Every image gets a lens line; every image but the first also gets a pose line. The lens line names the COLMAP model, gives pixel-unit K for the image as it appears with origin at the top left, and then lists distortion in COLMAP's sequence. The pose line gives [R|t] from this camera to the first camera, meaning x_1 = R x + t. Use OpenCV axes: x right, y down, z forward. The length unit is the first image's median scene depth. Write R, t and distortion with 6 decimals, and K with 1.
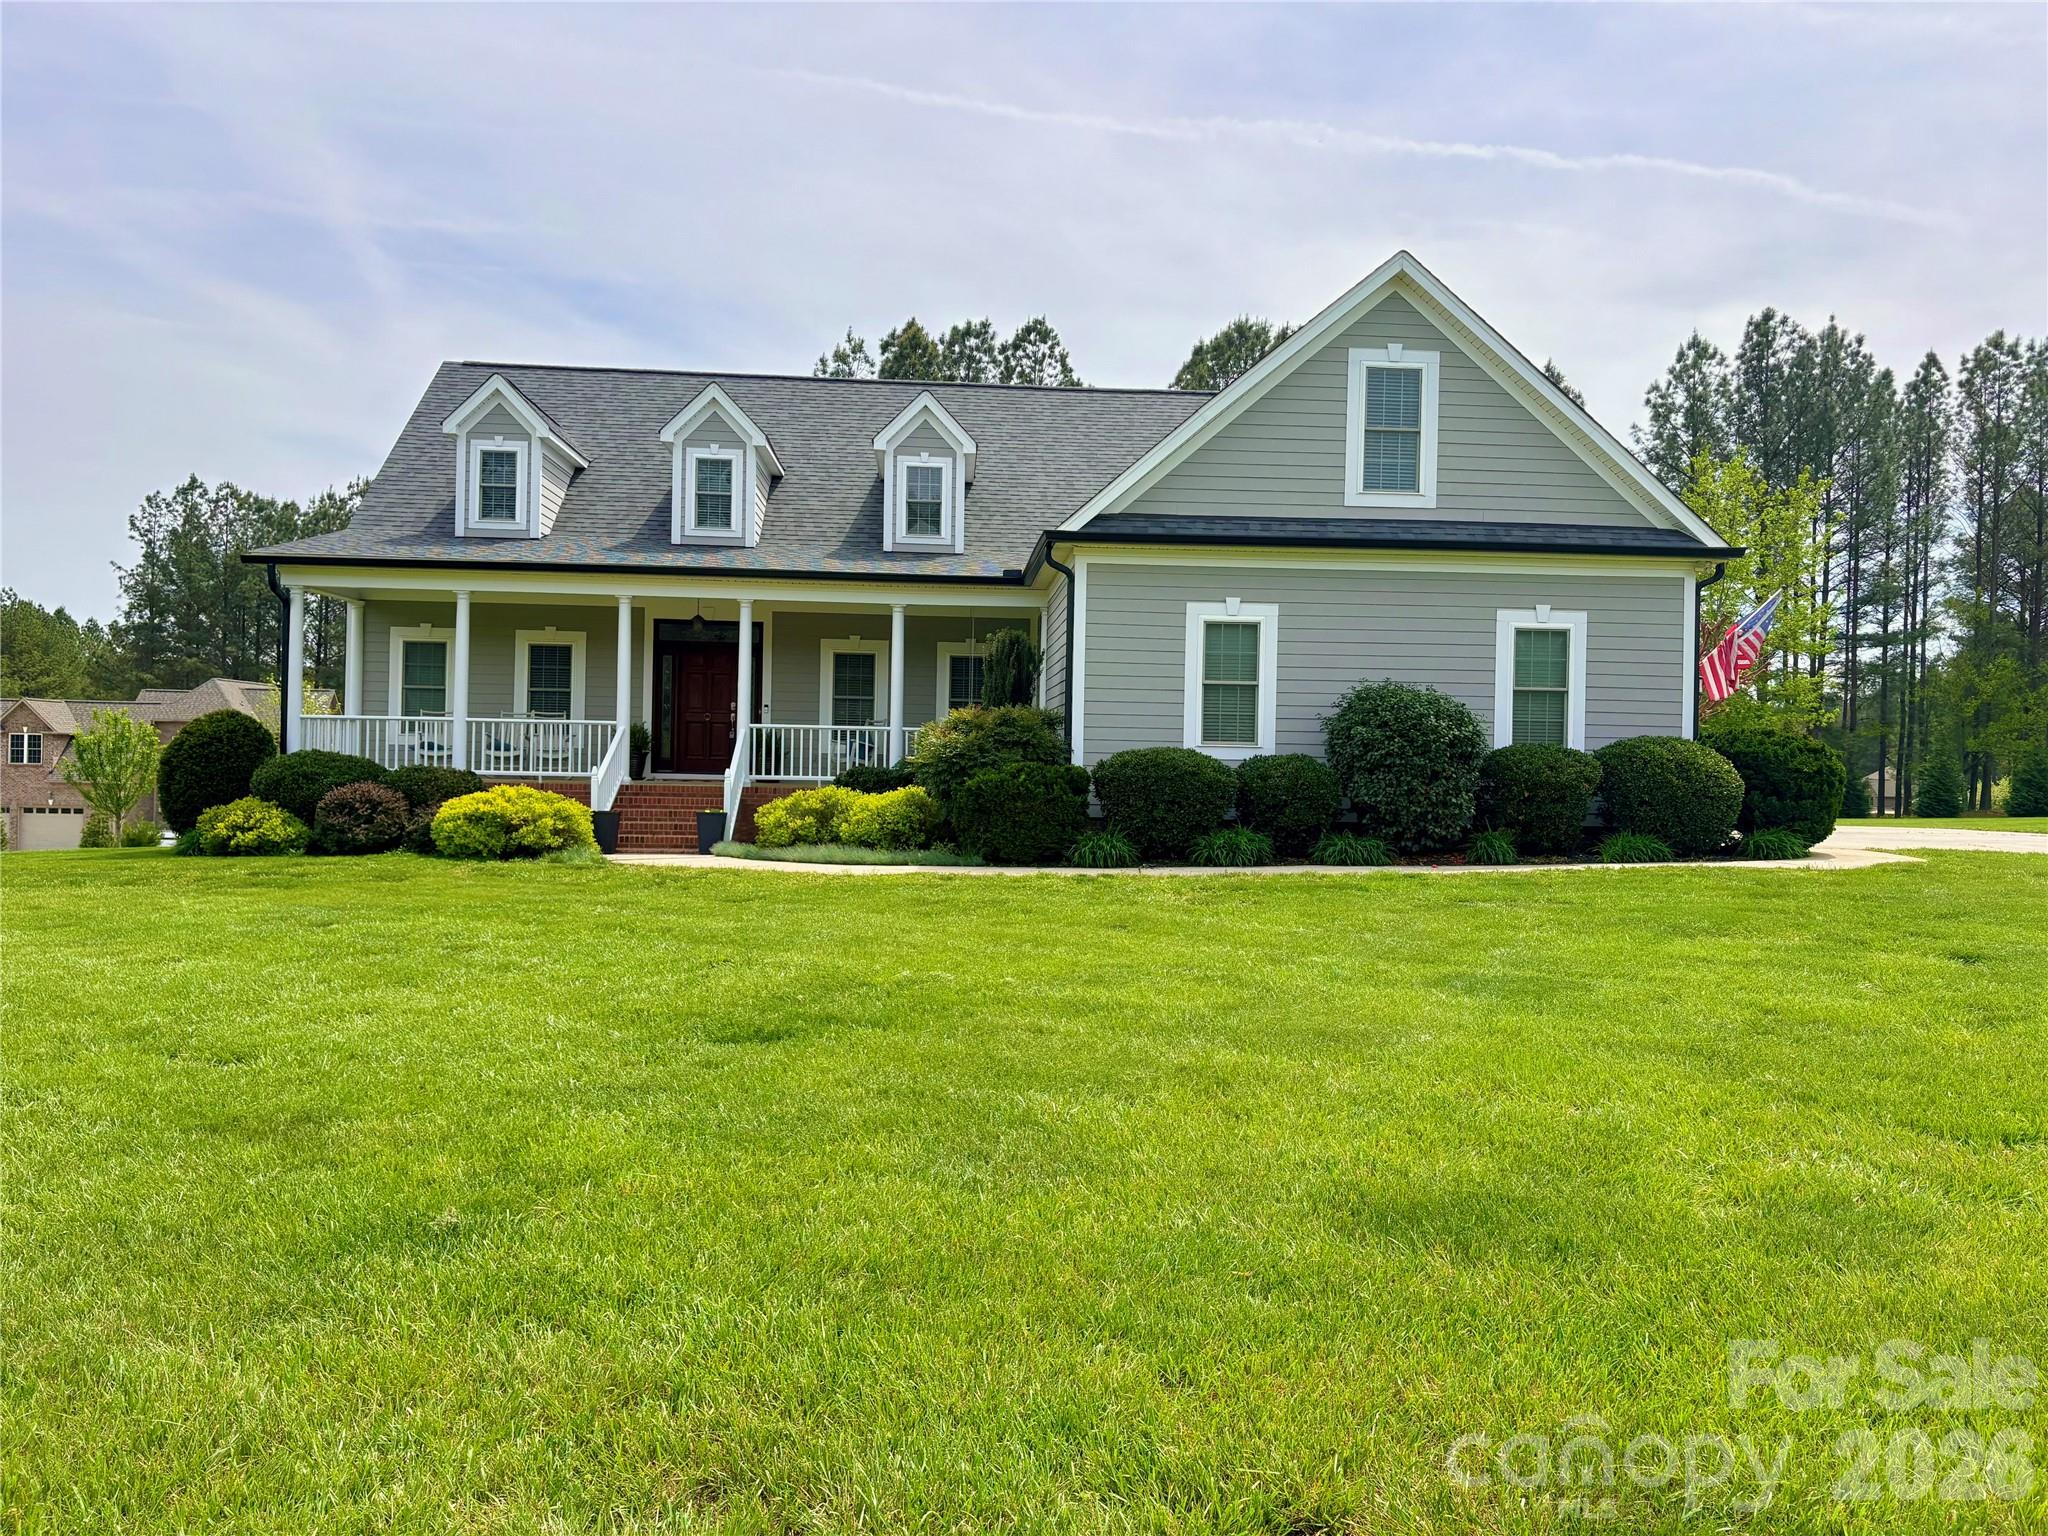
lens RADIAL K [[1518.6, 0, 1037.2], [0, 1518.6, 757.0], [0, 0, 1]] dist [0.046215, -0.025232]
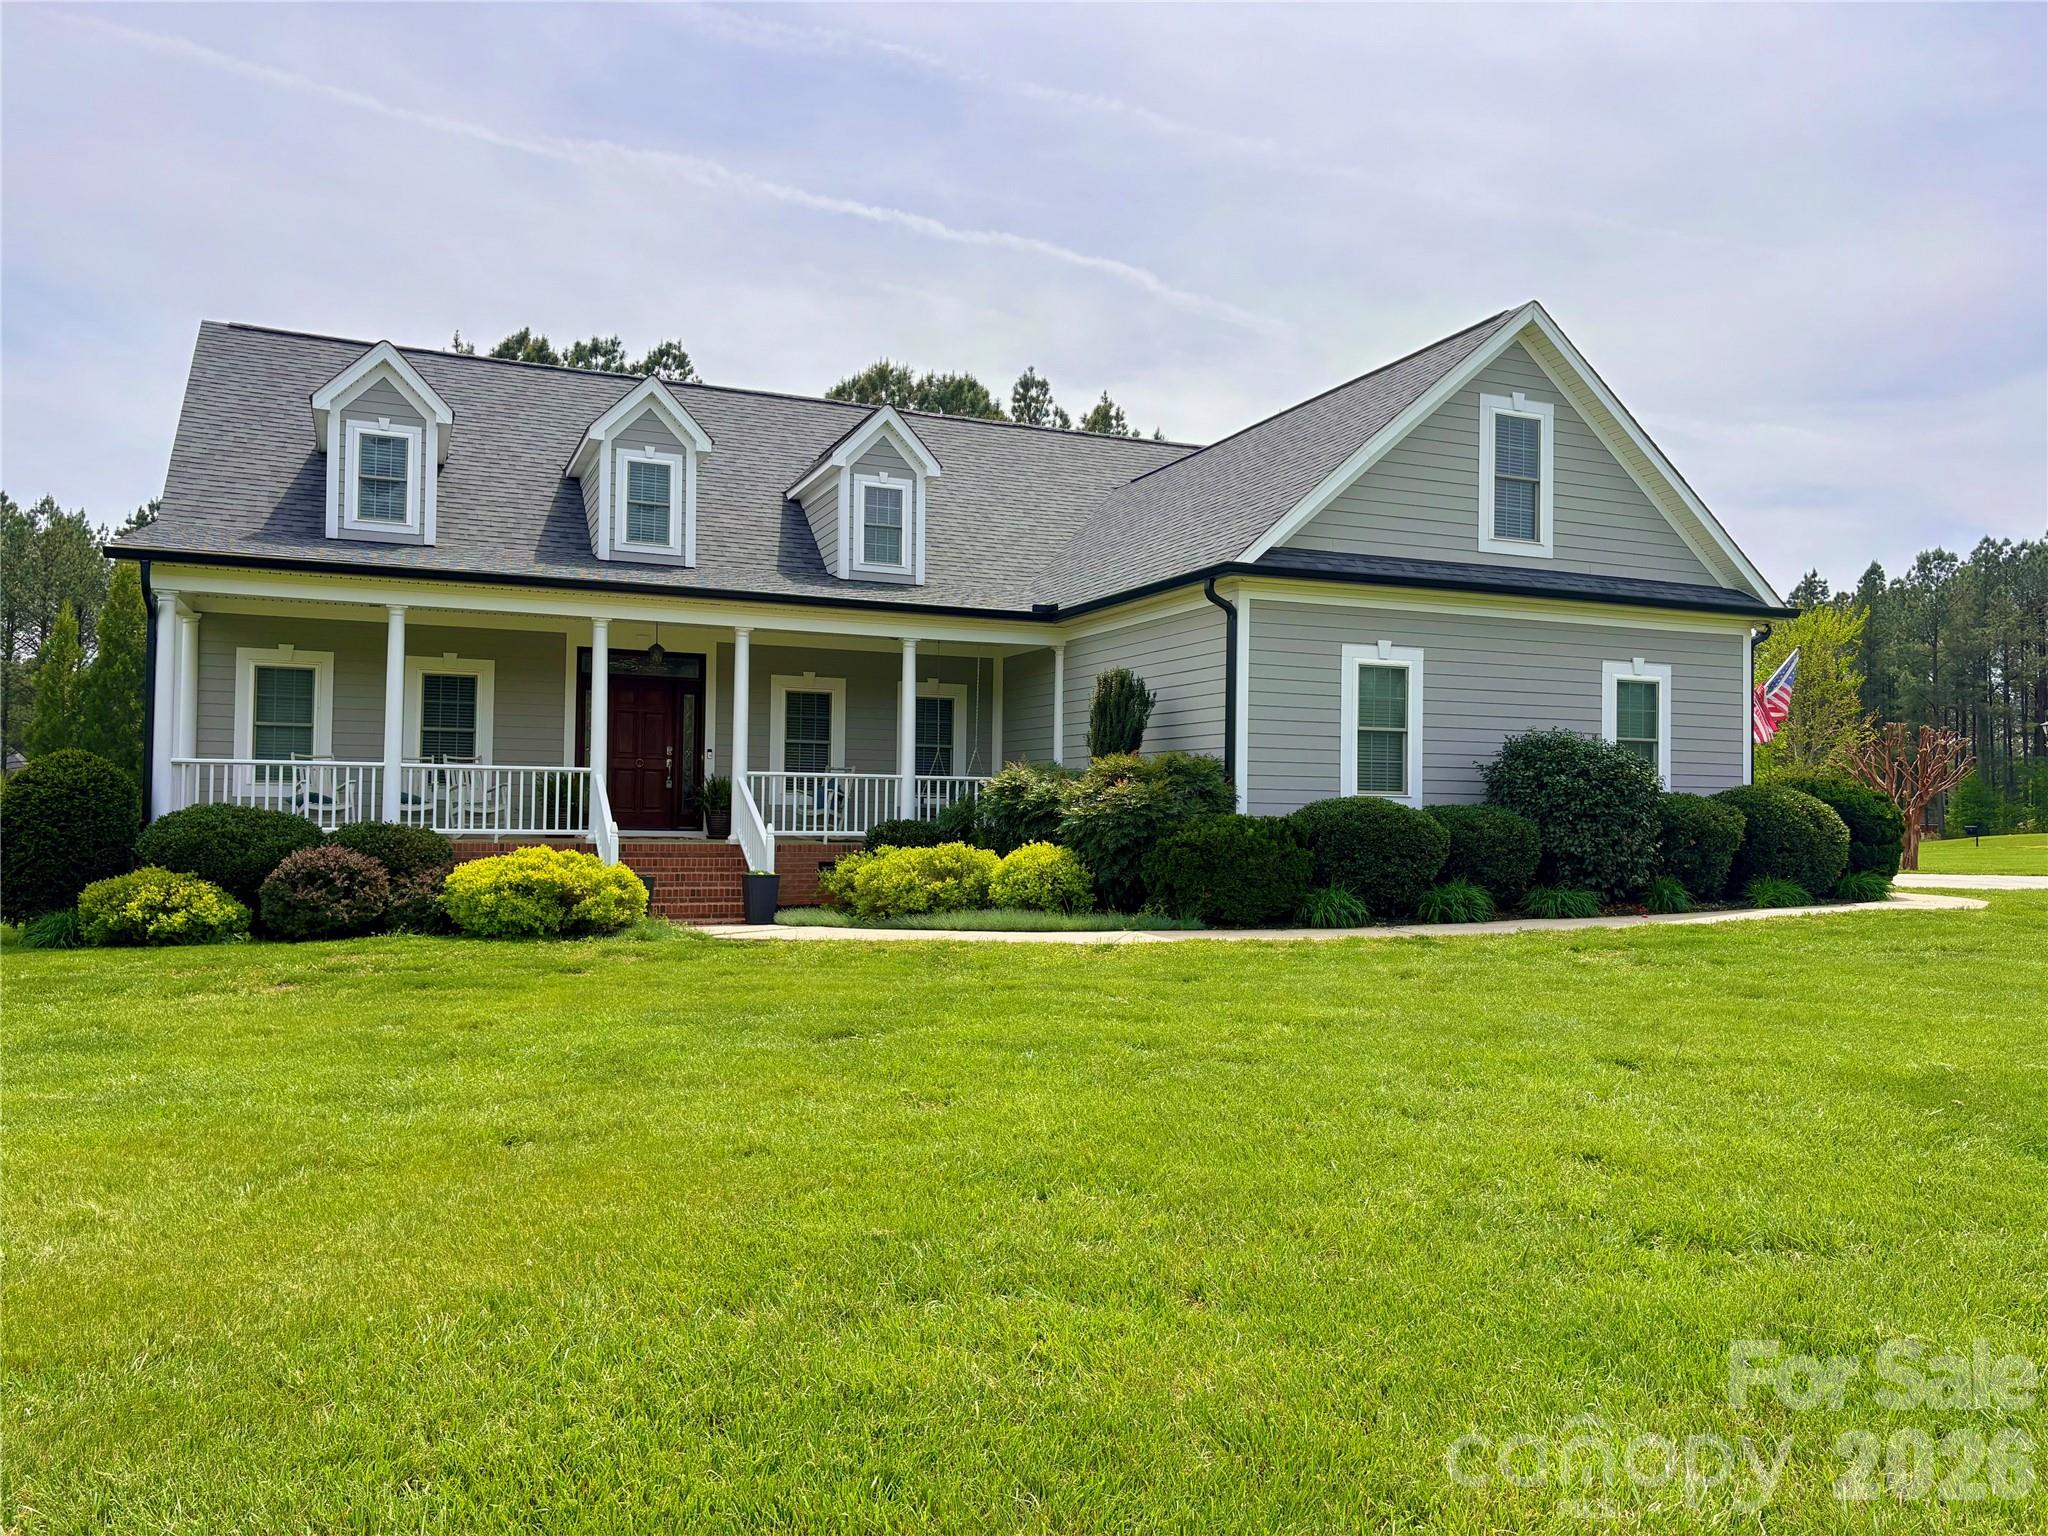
lens RADIAL K [[1518.6, 0, 1008.7], [0, 1518.6, 762.9], [0, 0, 1]] dist [0.046215, -0.025232]
pose [[0.946192, 0.004158, 0.323578, -0.399102], [0.004604, 0.999643, -0.026309, -0.003518], [-0.323572, 0.026383, 0.945836, 0.164549]]
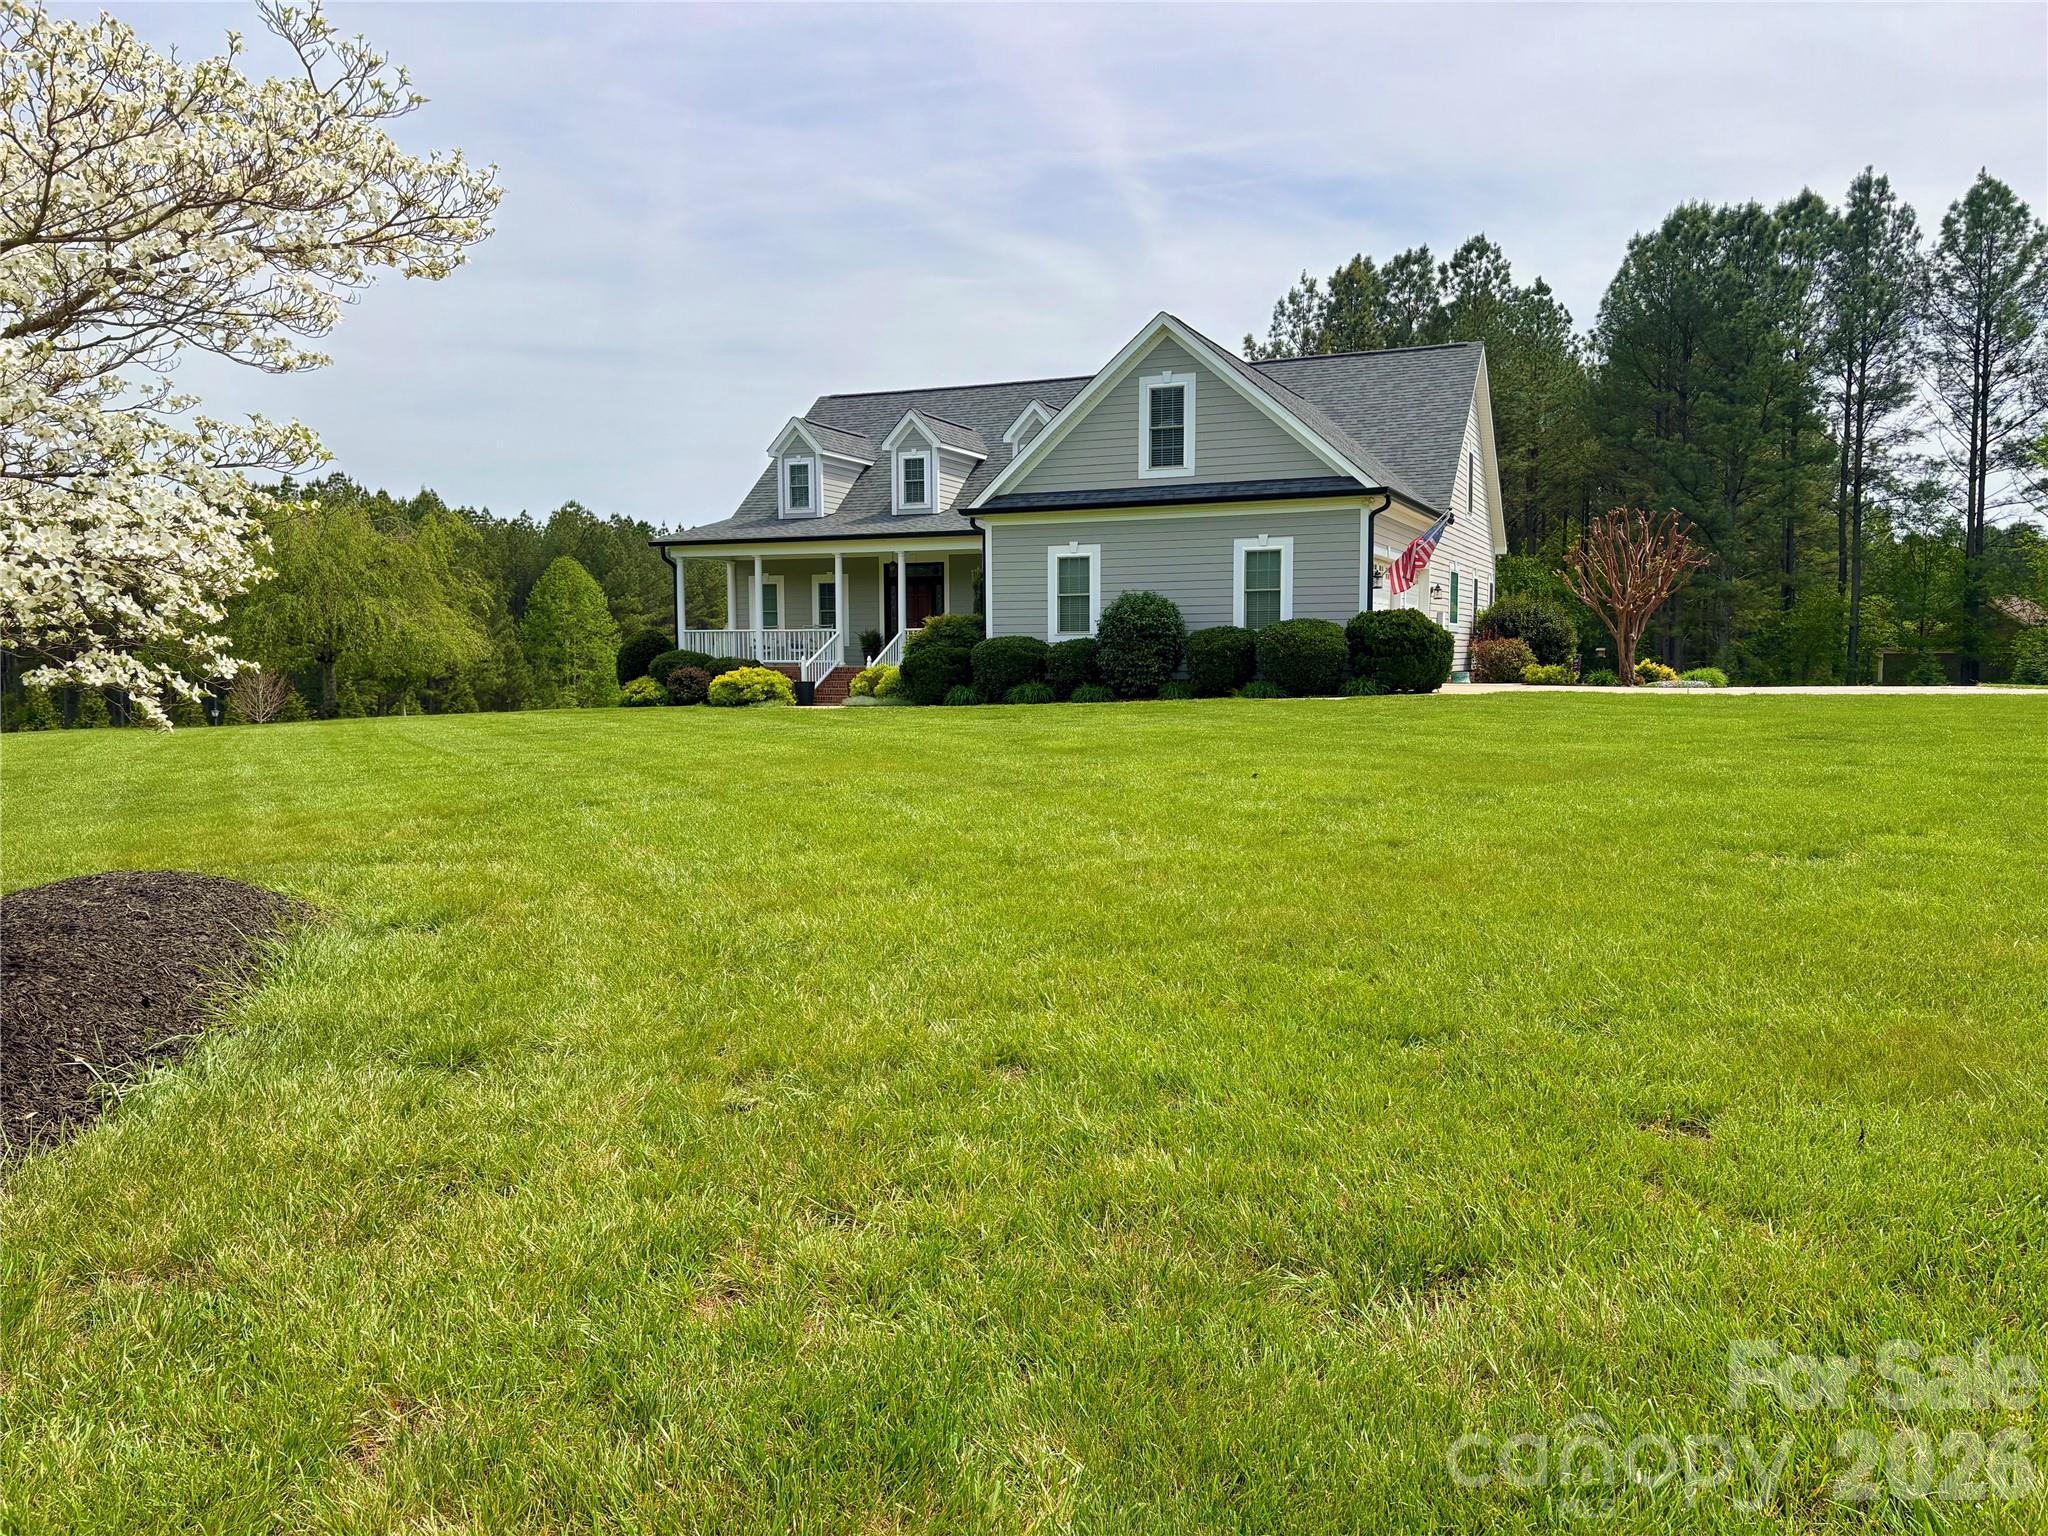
lens RADIAL K [[1518.6, 0, 1016.2], [0, 1518.6, 781.5], [0, 0, 1]] dist [0.046215, -0.025232]
pose [[0.886199, 0.016389, -0.463016, 0.813915], [0.020118, 0.997070, 0.073797, 0.029068], [0.462869, -0.074714, 0.883273, -0.471652]]
